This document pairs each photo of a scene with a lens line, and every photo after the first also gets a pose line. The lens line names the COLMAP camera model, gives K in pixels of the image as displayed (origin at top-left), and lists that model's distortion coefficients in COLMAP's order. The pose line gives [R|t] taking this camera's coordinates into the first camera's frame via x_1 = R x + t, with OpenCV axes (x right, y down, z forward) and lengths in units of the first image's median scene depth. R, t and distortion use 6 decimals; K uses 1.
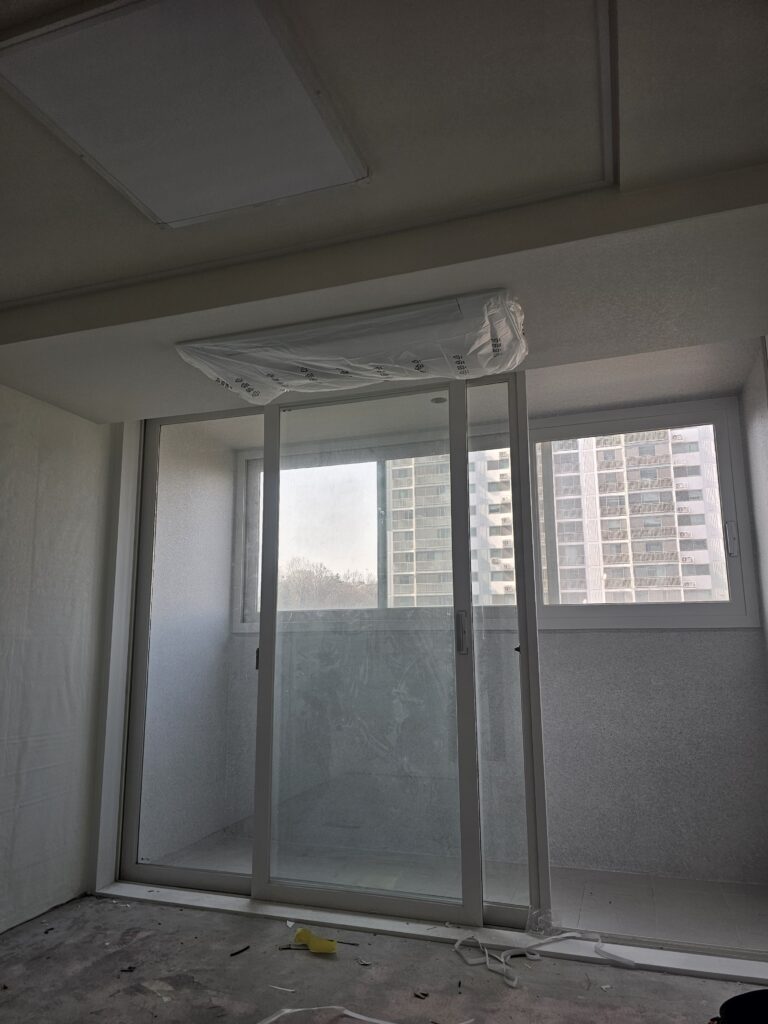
lens RADIAL K [[675.3, 0, 379.4], [0, 675.3, 519.4], [0, 0, 1]] dist [0.037053, -0.028200]
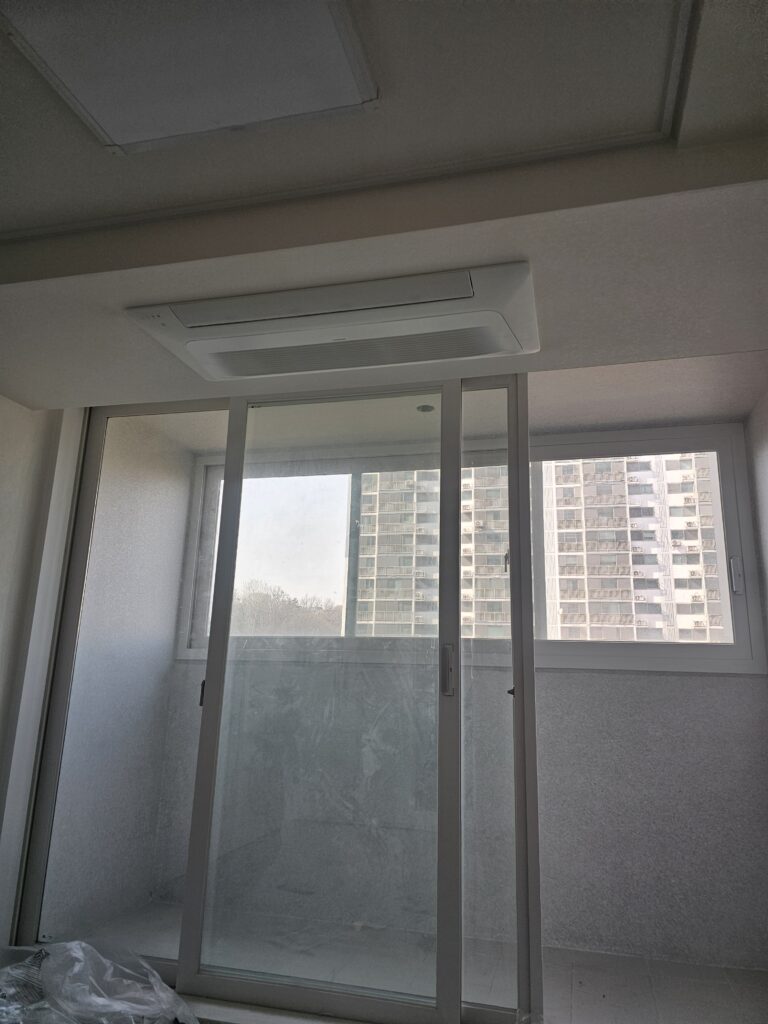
lens RADIAL K [[675.3, 0, 393.2], [0, 675.3, 504.7], [0, 0, 1]] dist [0.037053, -0.028200]
pose [[0.995862, 0.051651, 0.074779, -0.017699], [-0.046979, 0.996911, -0.062938, 0.013375], [-0.077799, 0.059164, 0.995212, 0.117603]]
